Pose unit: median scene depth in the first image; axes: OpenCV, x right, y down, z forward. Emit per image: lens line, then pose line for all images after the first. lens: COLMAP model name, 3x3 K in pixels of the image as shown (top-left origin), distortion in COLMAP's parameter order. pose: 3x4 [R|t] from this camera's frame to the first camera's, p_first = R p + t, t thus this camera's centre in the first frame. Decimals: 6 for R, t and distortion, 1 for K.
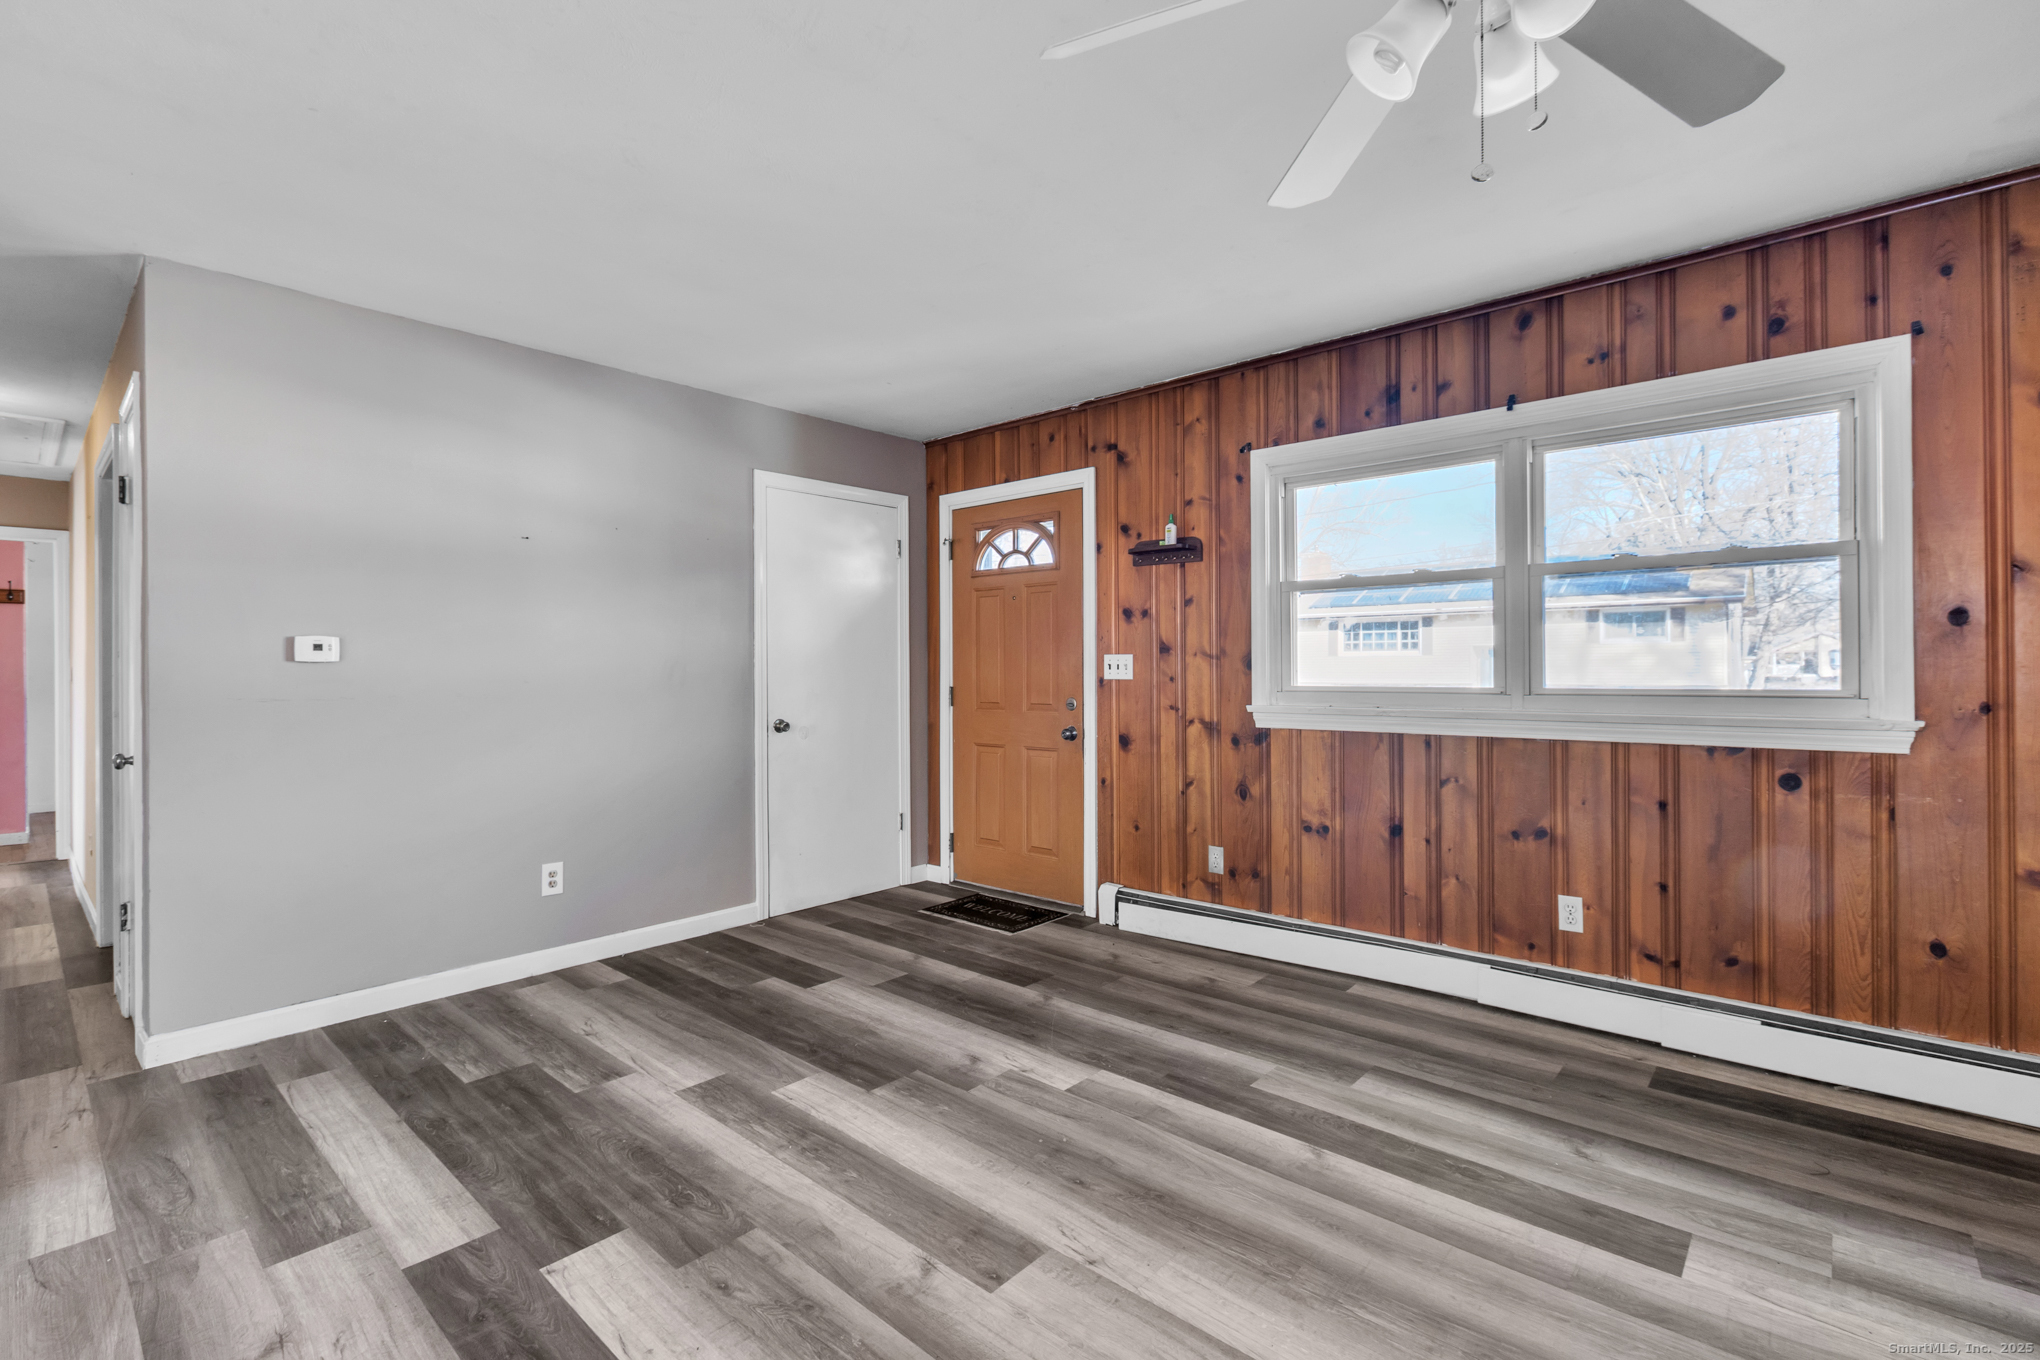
lens RADIAL K [[912.4, 0, 1023.4], [0, 912.4, 669.0], [0, 0, 1]] dist [0.000656, -0.001400]
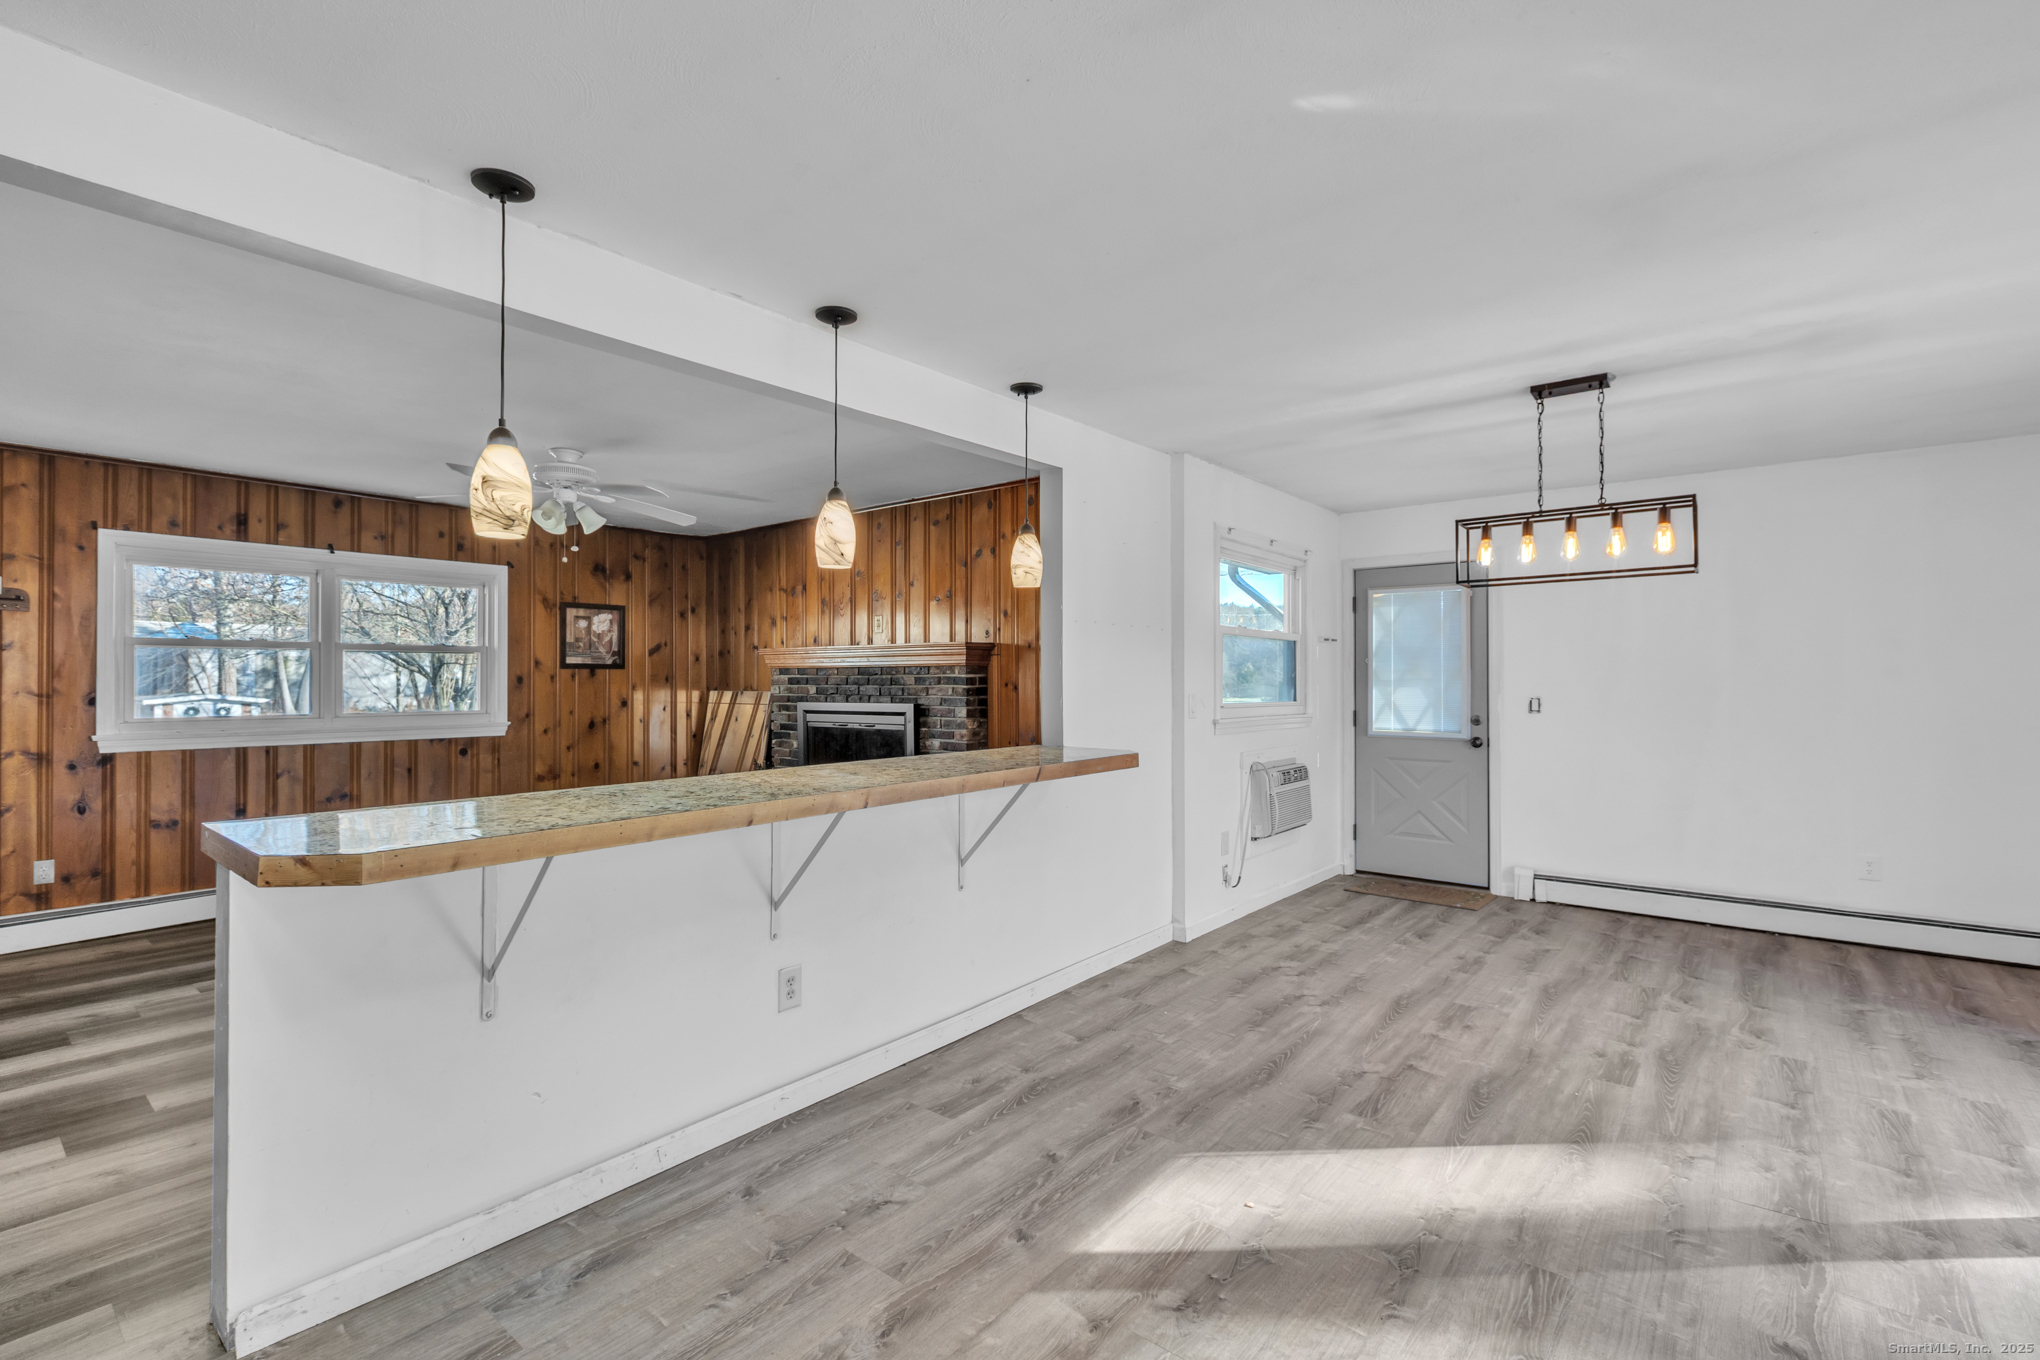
lens RADIAL K [[912.4, 0, 1012.0], [0, 912.4, 670.9], [0, 0, 1]] dist [0.000656, -0.001400]
pose [[-0.036879, 0.015969, 0.999192, -1.223943], [-0.000582, 0.999872, -0.016001, -0.033876], [-0.999320, -0.001172, -0.036865, -0.221511]]
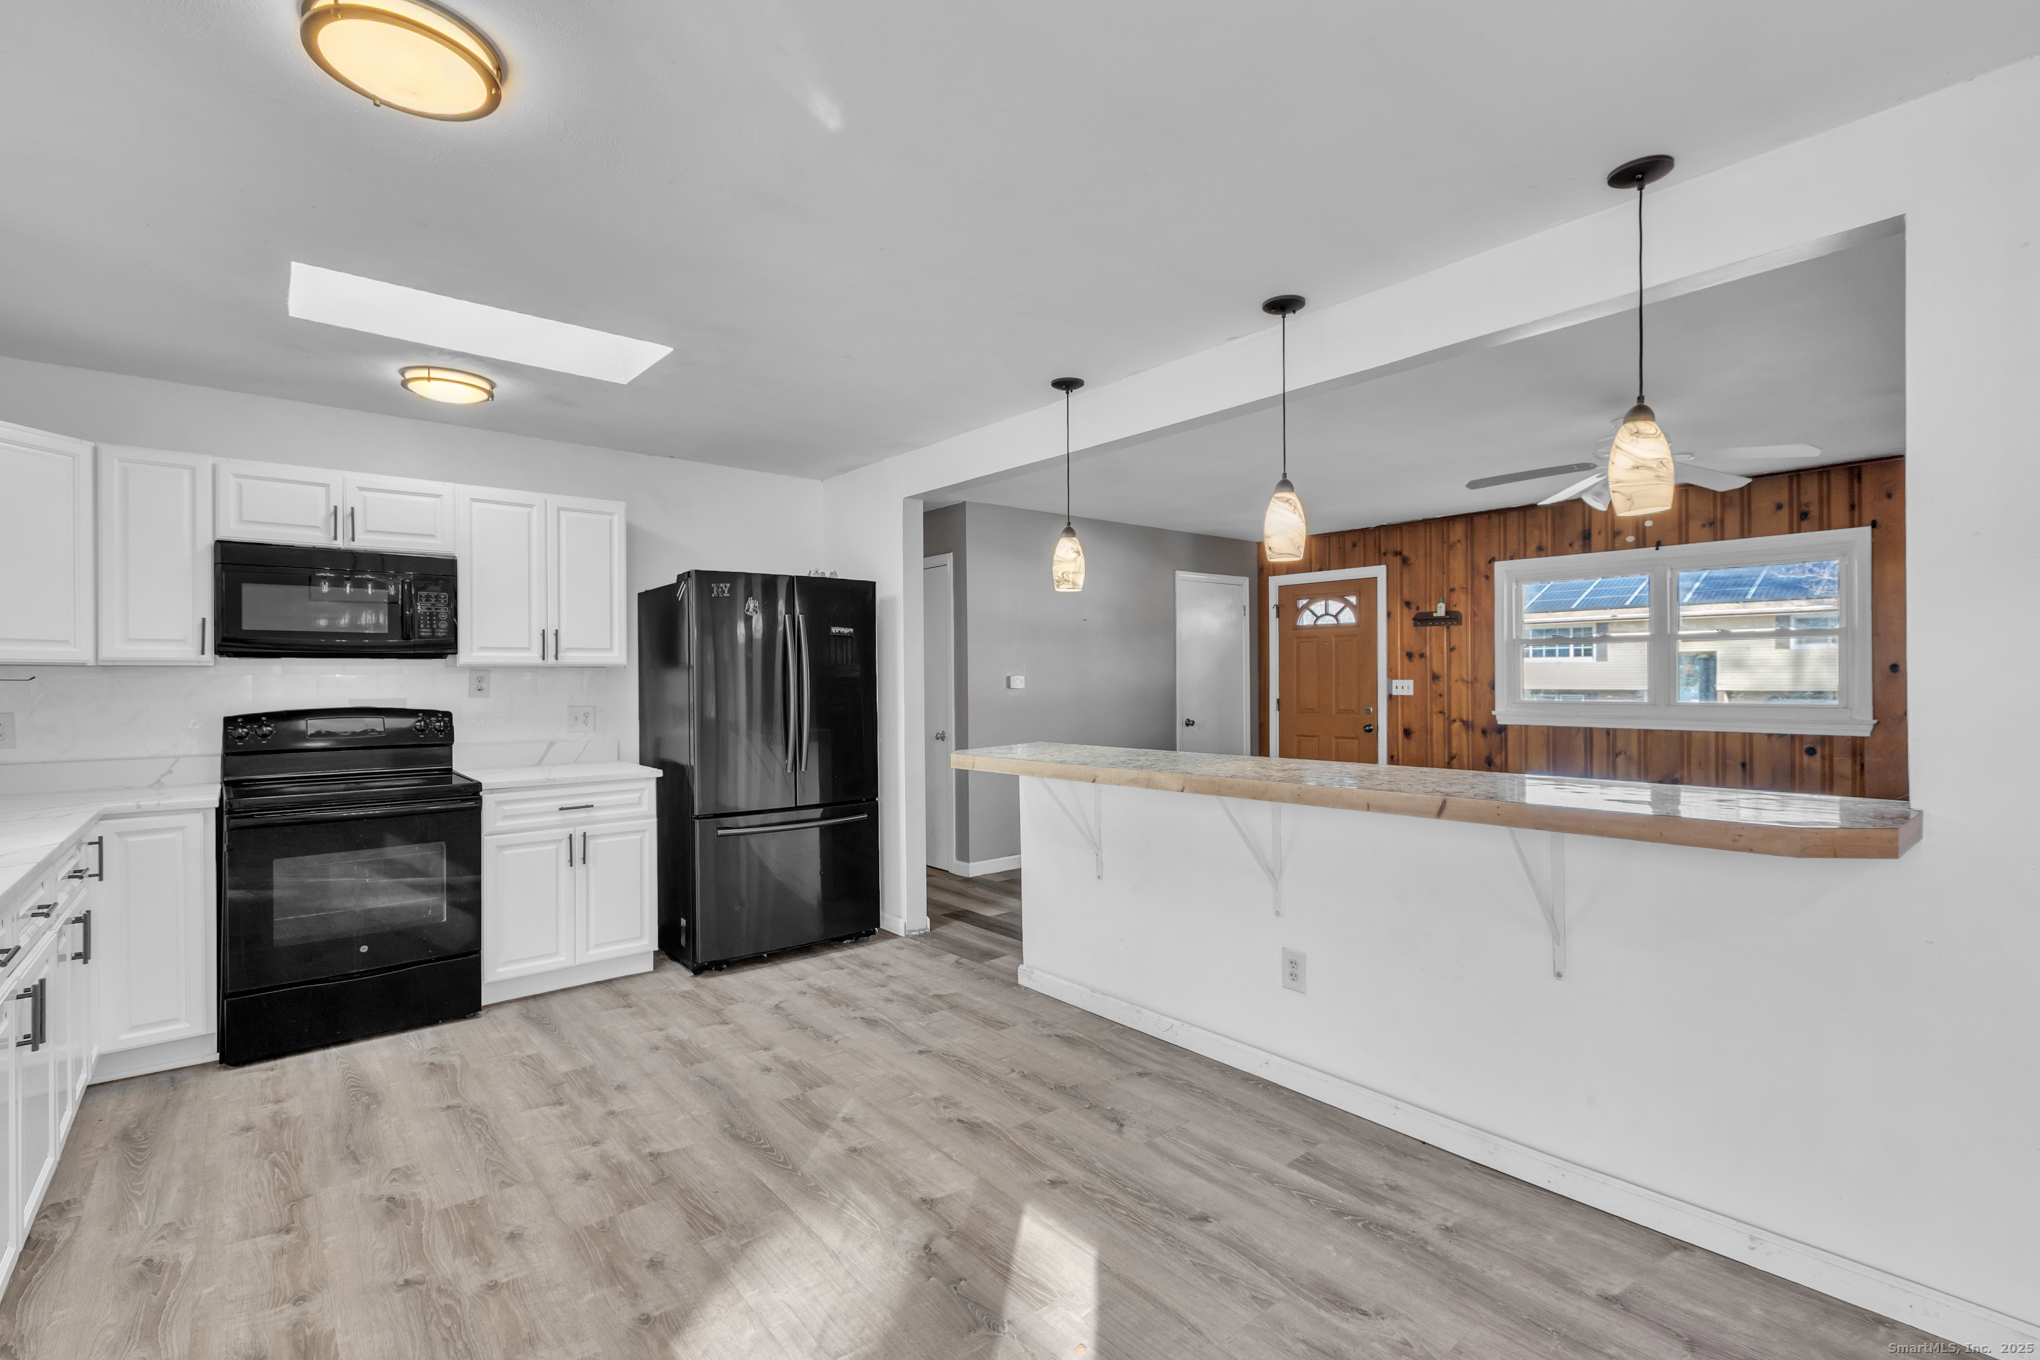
lens RADIAL K [[924.6, 0, 1017.5], [0, 924.6, 680.2], [0, 0, 1]] dist [0.001432, -0.002373]
pose [[0.989317, -0.001752, -0.145771, -0.457232], [0.002735, 0.999975, 0.006543, -0.038660], [0.145755, -0.006872, 0.989297, -1.004721]]
